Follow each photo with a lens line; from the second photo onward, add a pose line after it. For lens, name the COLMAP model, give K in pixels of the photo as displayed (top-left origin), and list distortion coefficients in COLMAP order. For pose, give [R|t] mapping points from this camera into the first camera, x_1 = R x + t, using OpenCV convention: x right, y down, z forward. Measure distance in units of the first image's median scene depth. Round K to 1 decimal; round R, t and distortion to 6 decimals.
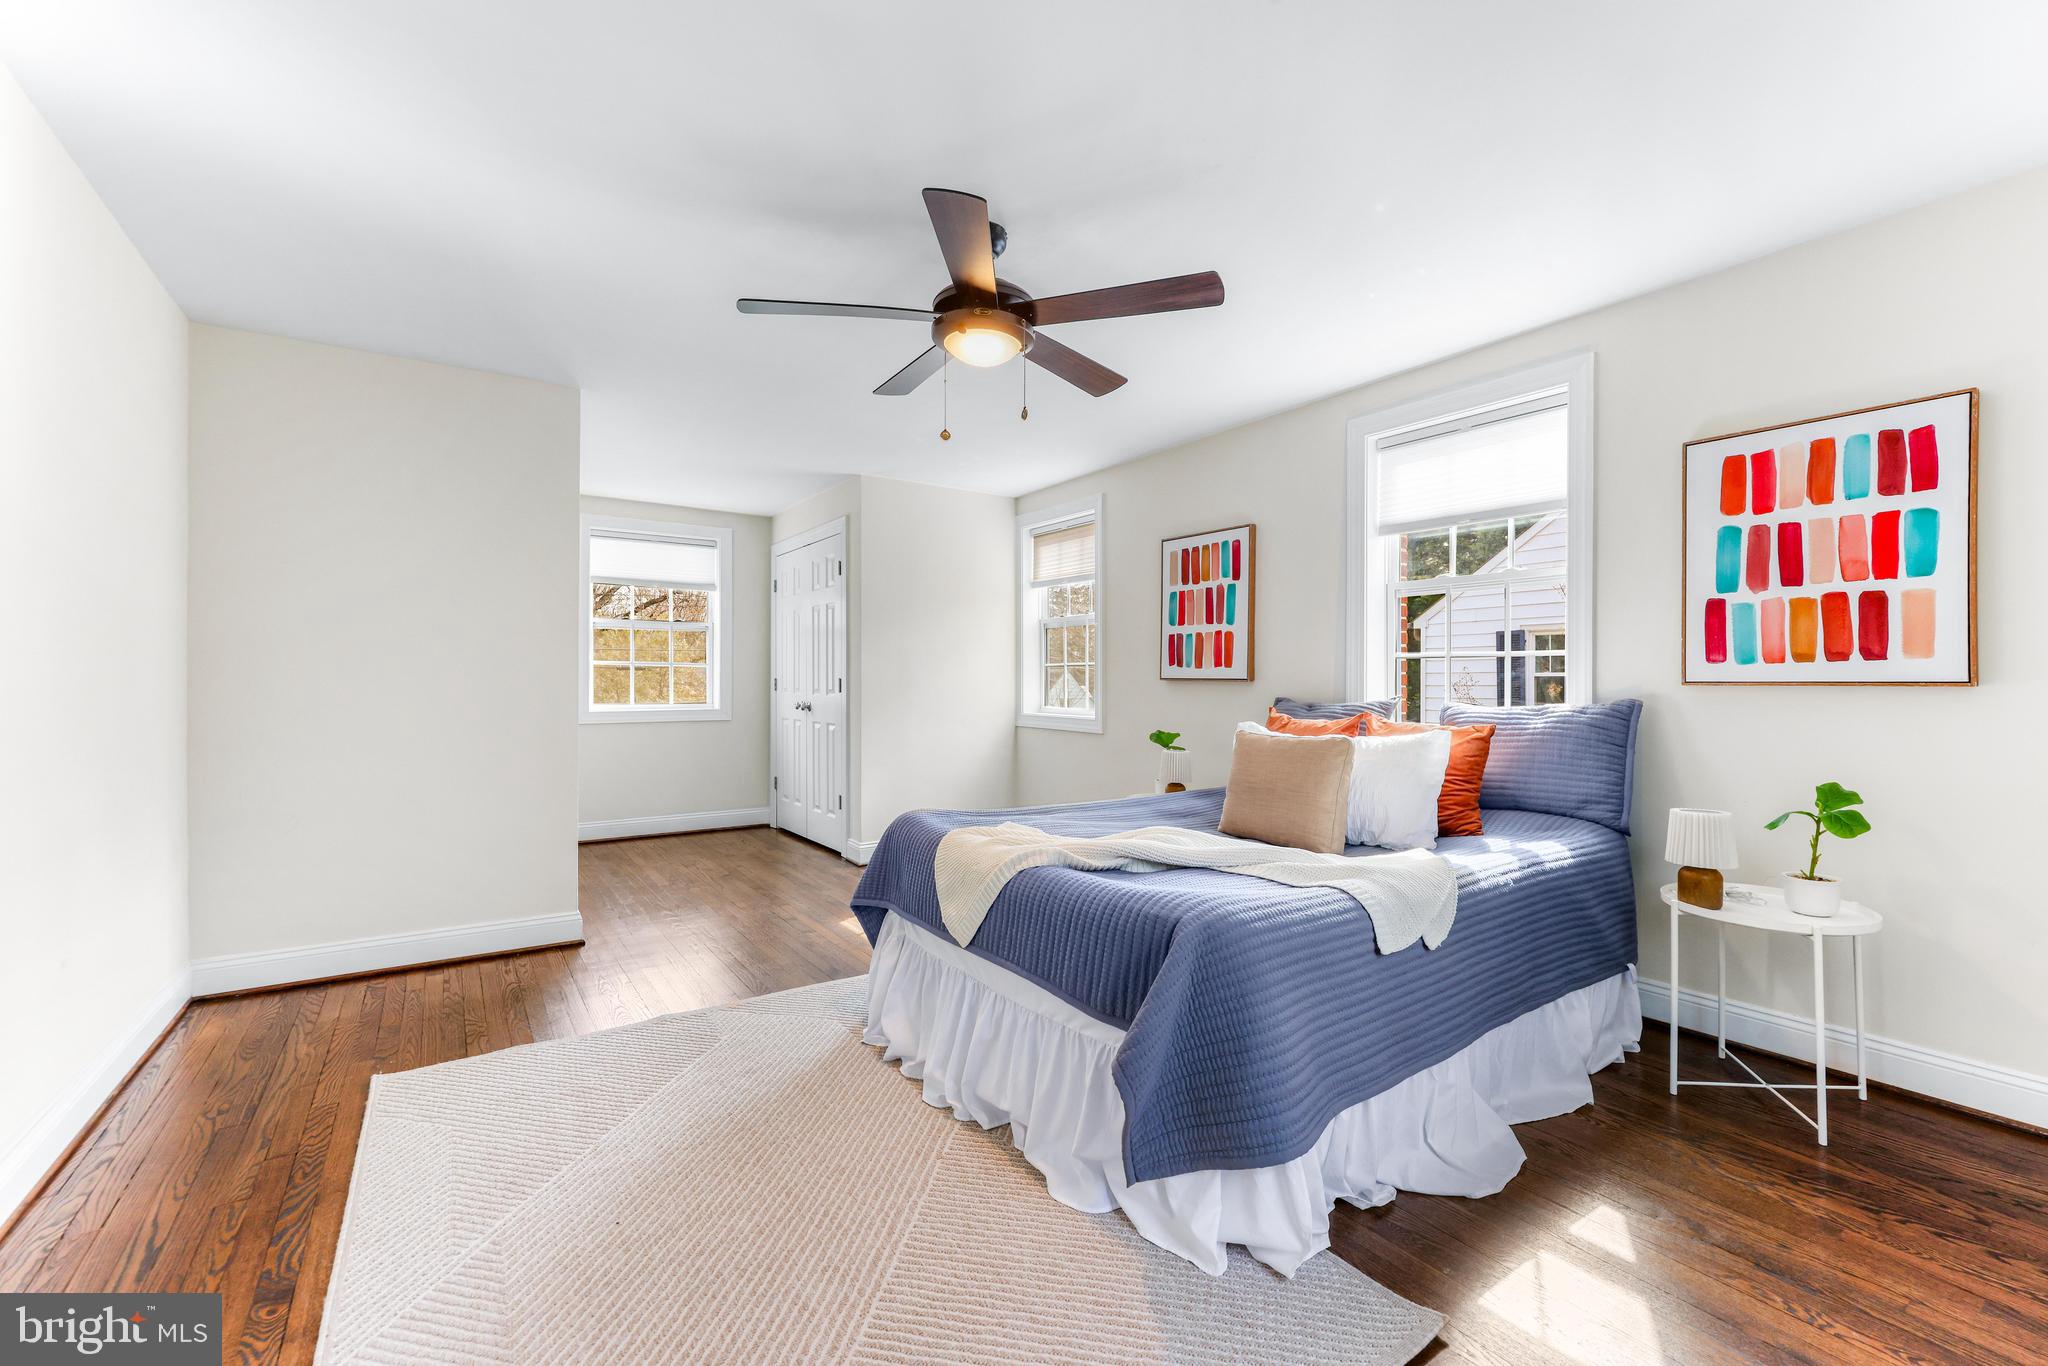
lens RADIAL K [[829.5, 0, 1021.5], [0, 829.5, 676.9], [0, 0, 1]] dist [0.001987, 0.000675]
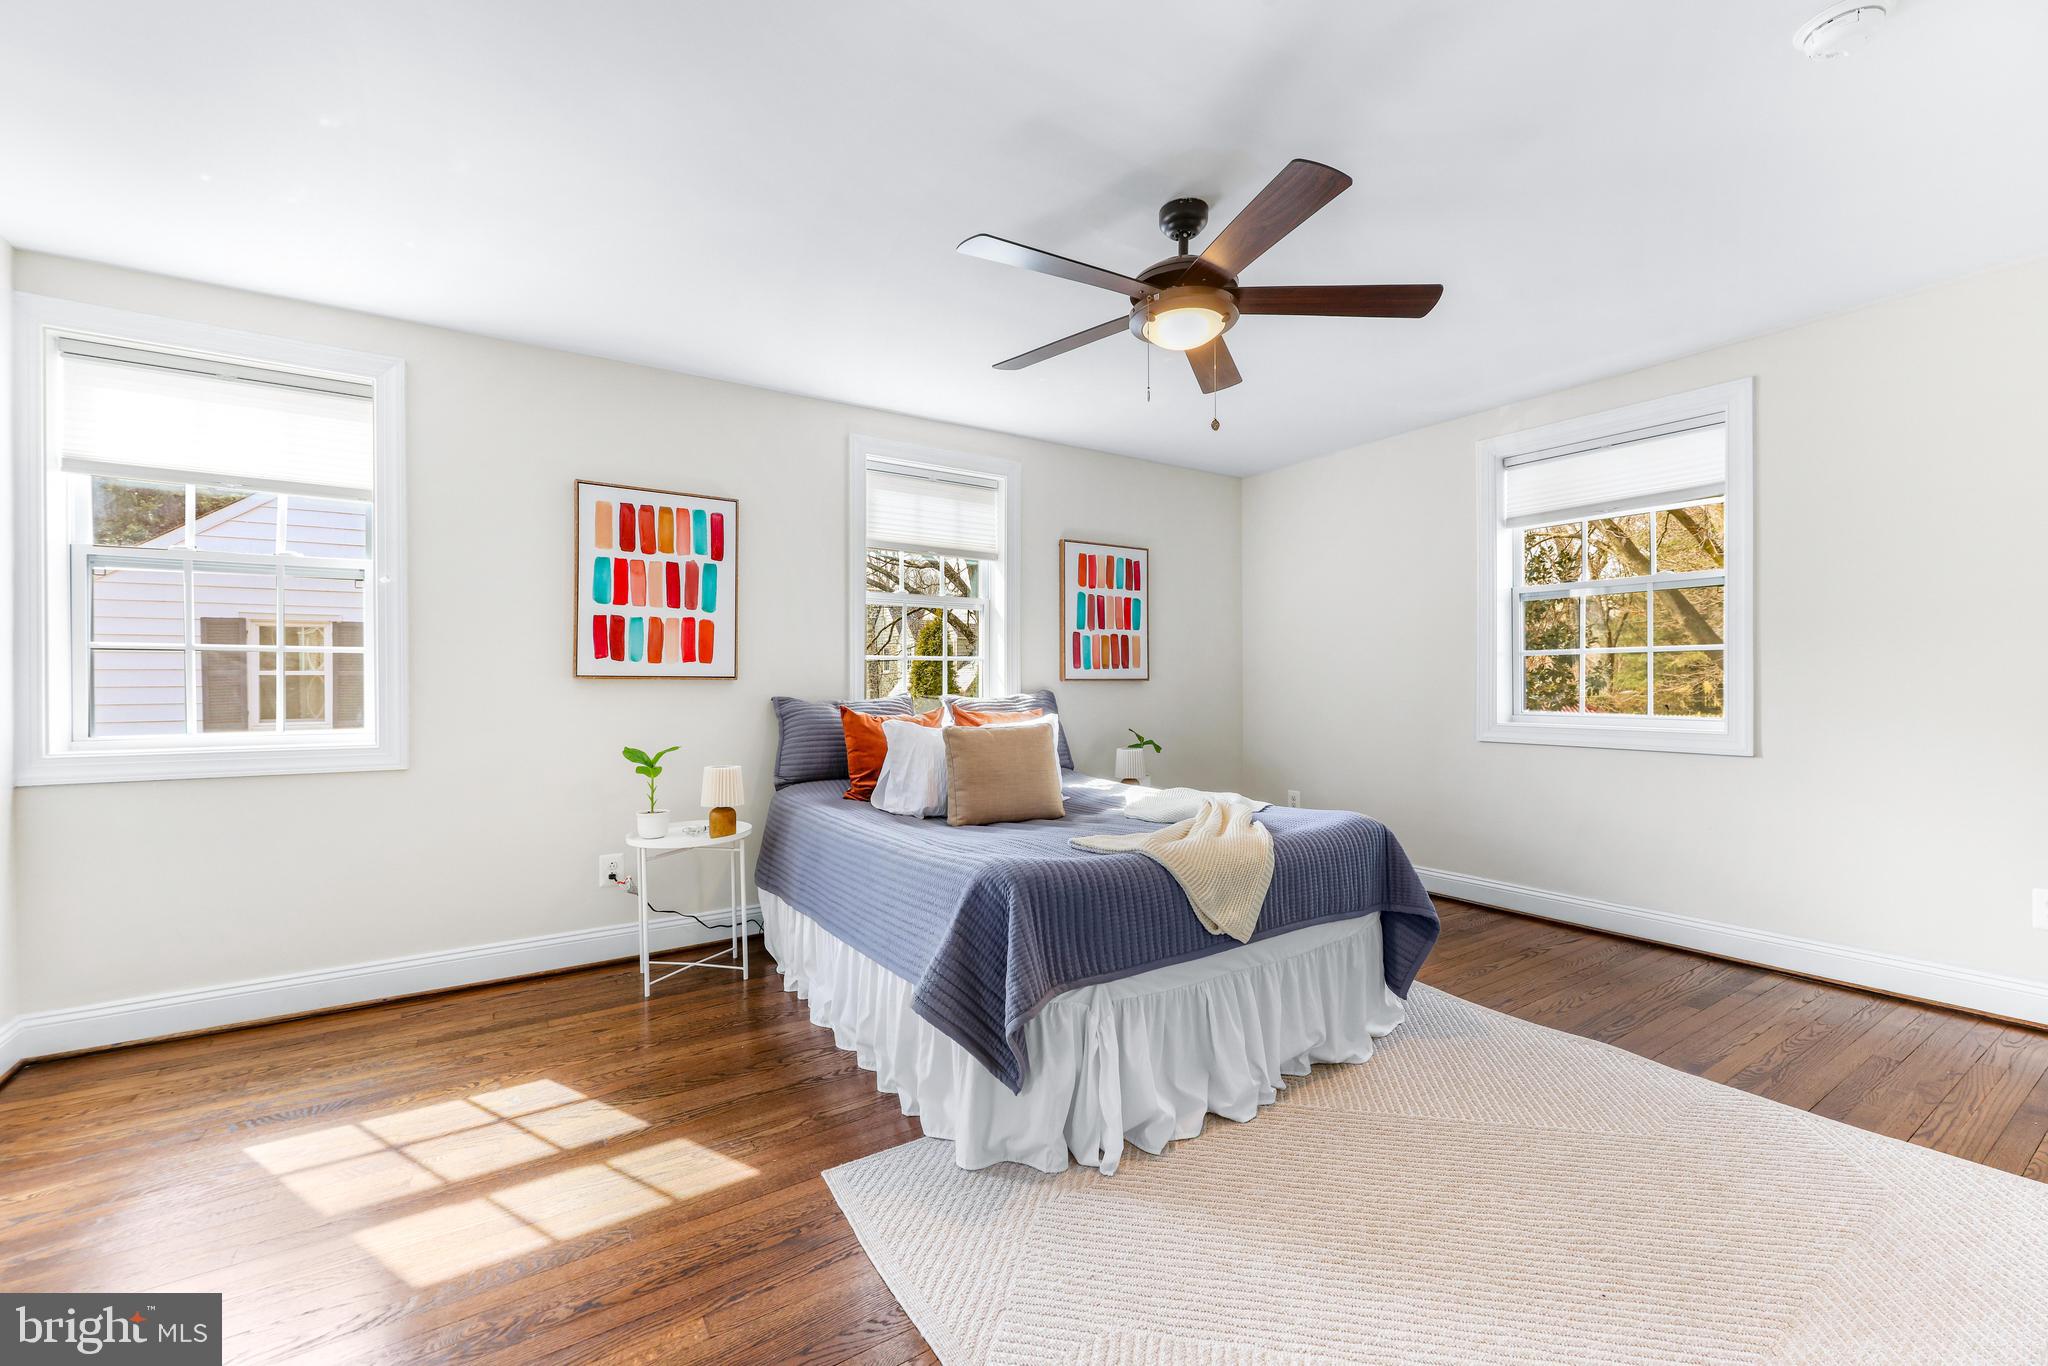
lens RADIAL K [[829.5, 0, 1008.0], [0, 829.5, 679.2], [0, 0, 1]] dist [0.001987, 0.000675]
pose [[0.040487, 0.001018, 0.999180, -0.955131], [-0.002637, 0.999996, -0.000912, 0.008555], [-0.999177, -0.002598, 0.040489, 1.100419]]
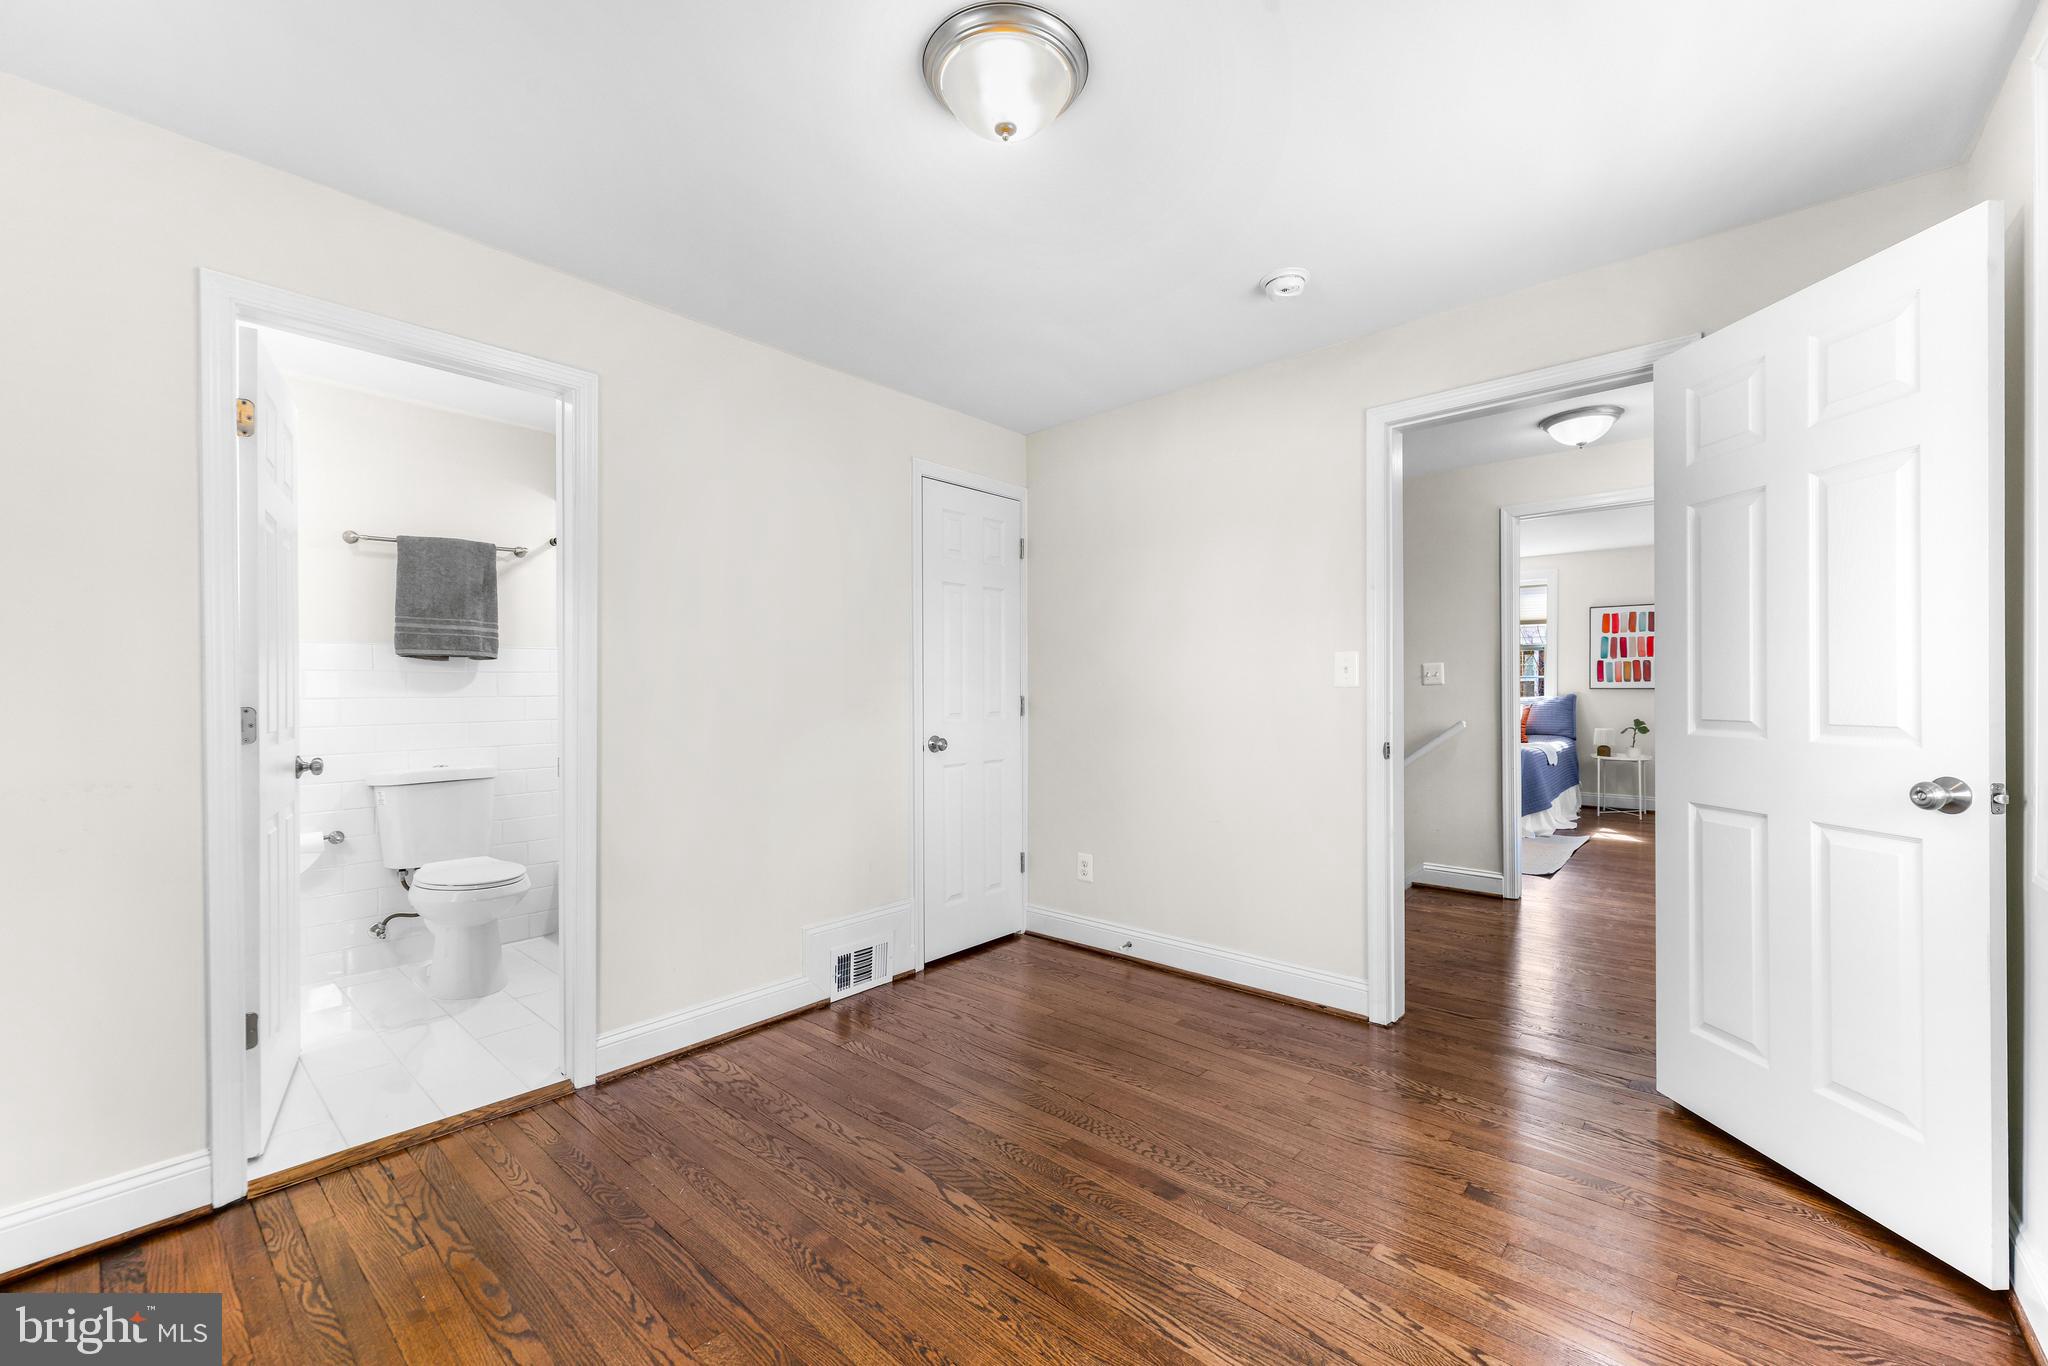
lens RADIAL K [[829.5, 0, 1010.4], [0, 829.5, 686.6], [0, 0, 1]] dist [0.001987, 0.000675]
pose [[0.970539, -0.002274, 0.240934, -2.007549], [0.000493, 0.999972, 0.007454, -0.022994], [-0.240944, -0.007116, 0.970513, -1.436277]]
